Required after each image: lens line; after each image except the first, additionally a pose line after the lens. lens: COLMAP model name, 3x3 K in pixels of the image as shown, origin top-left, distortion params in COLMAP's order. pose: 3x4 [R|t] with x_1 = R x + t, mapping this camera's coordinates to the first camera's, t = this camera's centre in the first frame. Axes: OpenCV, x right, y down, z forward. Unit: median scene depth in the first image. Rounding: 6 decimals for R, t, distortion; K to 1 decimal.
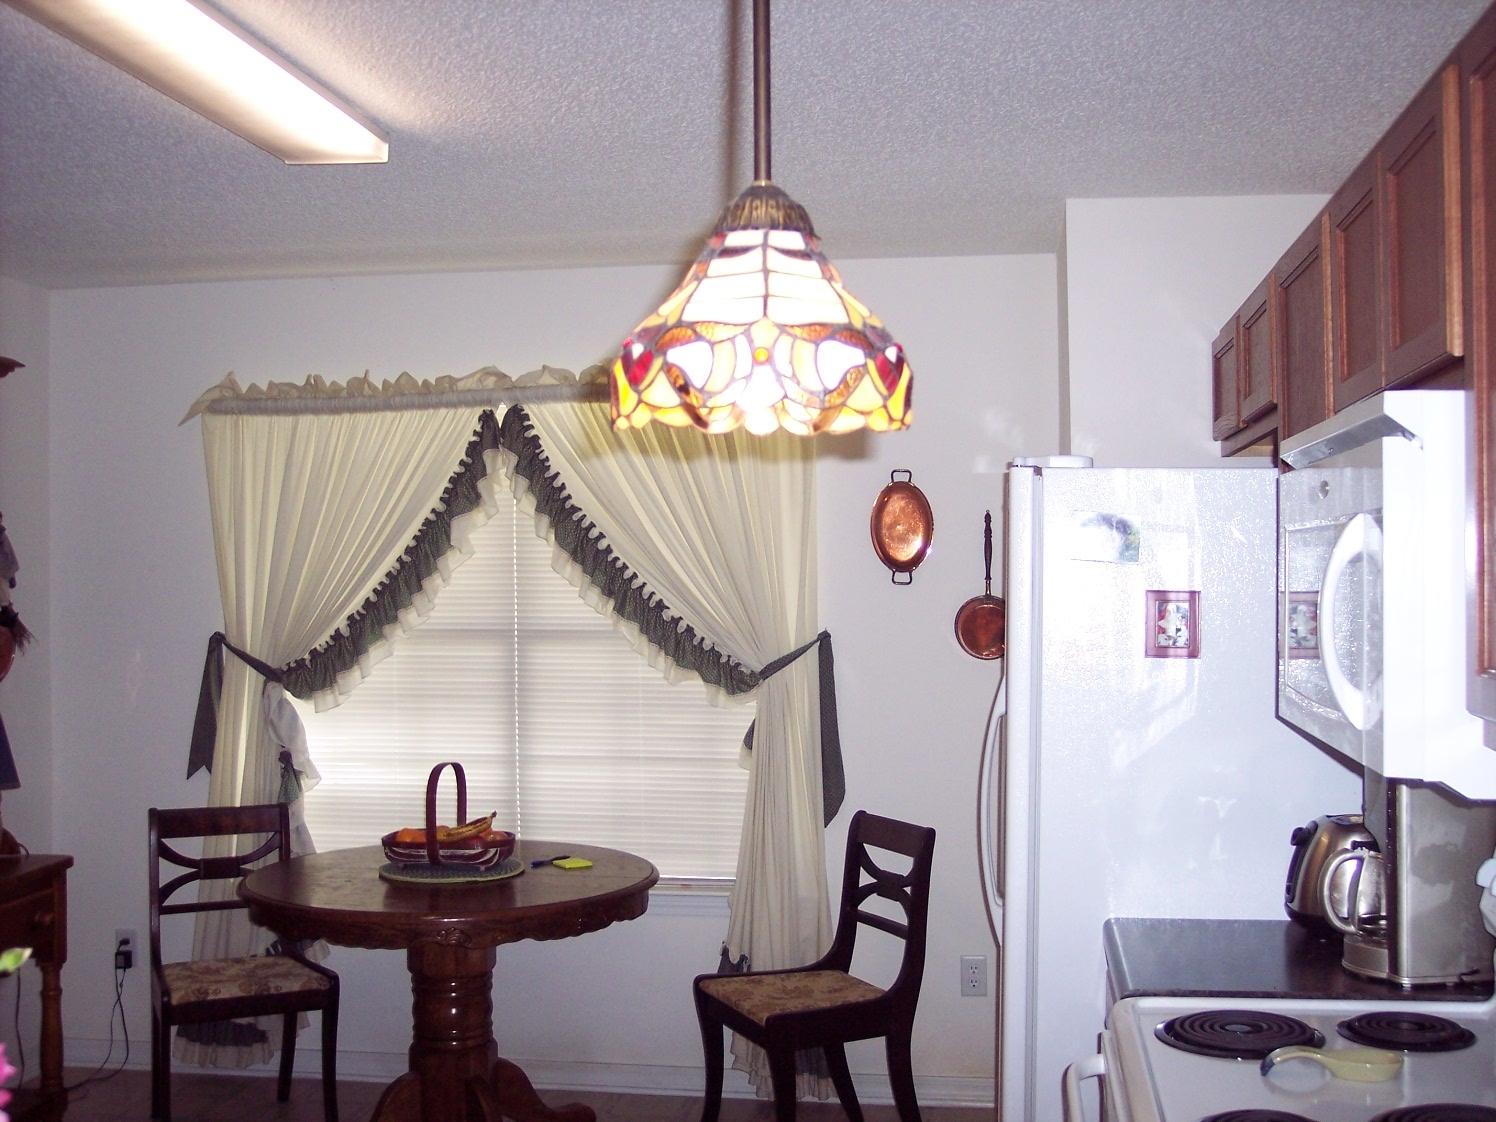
lens RADIAL K [[1733.3, 0, 748.0], [0, 1733.3, 561.0], [0, 0, 1]] dist [-0.111809, 0.020213]
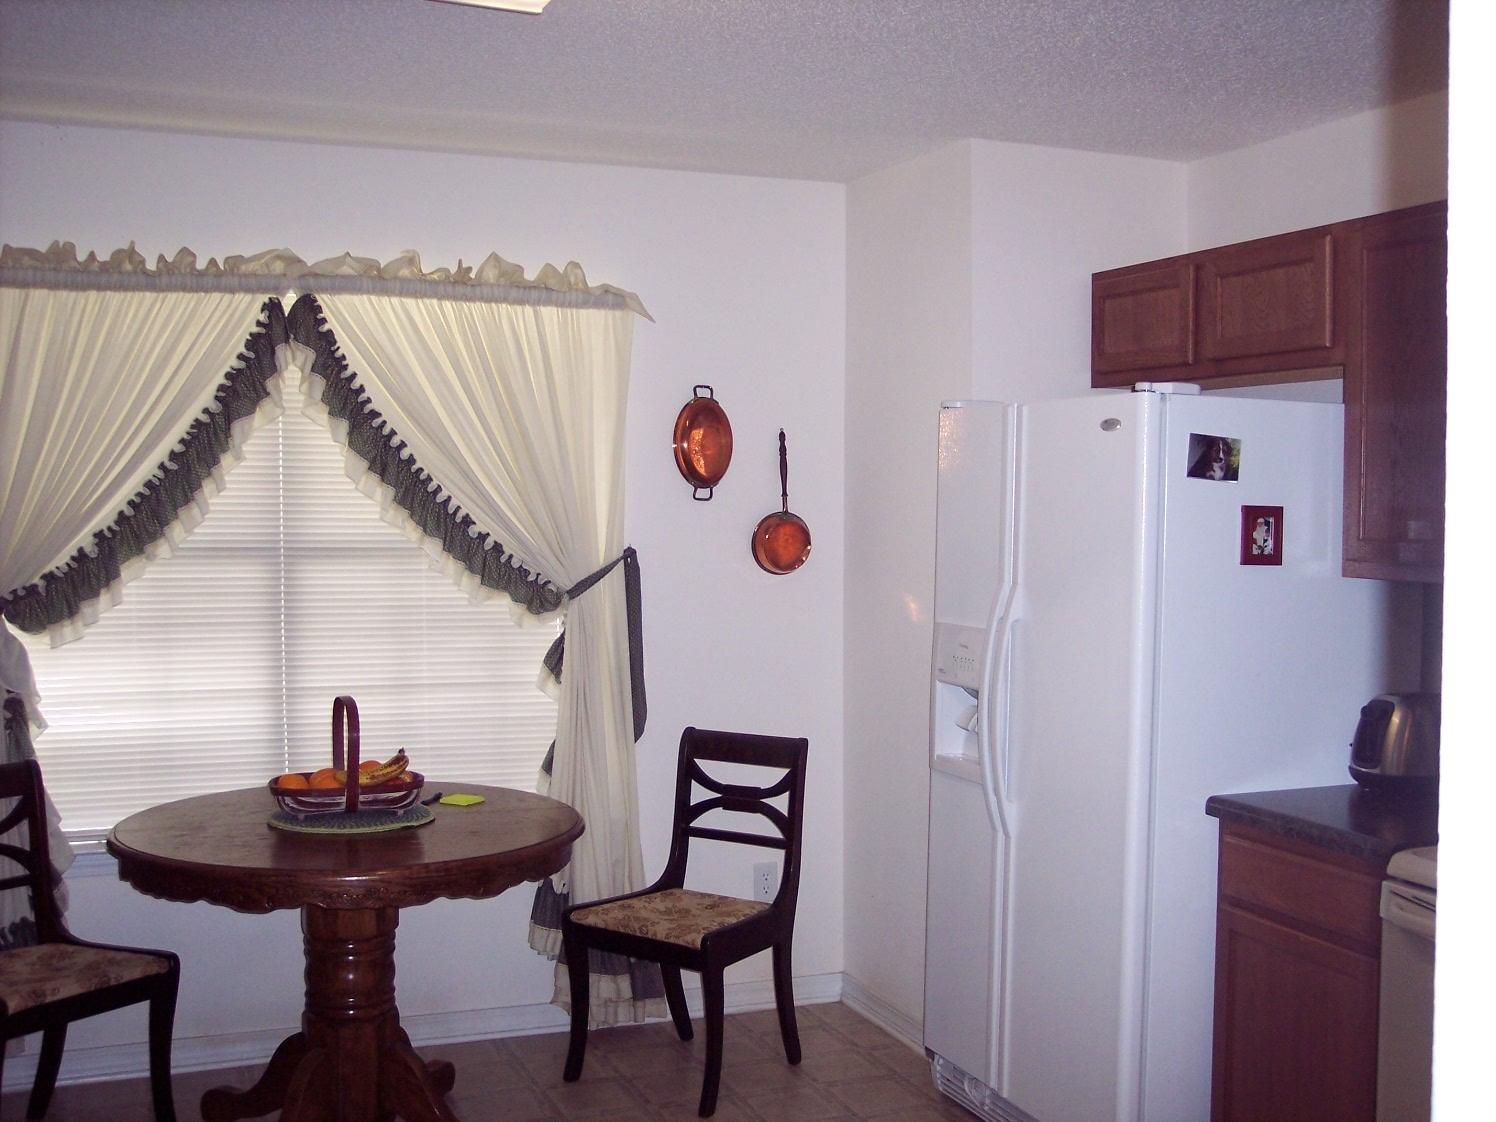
lens RADIAL K [[1712.5, 0, 748.0], [0, 1712.5, 561.0], [0, 0, 1]] dist [-0.064406, -0.030428]
pose [[0.866153, -0.008164, 0.499712, -0.377698], [-0.013663, 0.999106, 0.040005, 0.008429], [-0.499592, -0.041479, 0.865267, 0.126481]]
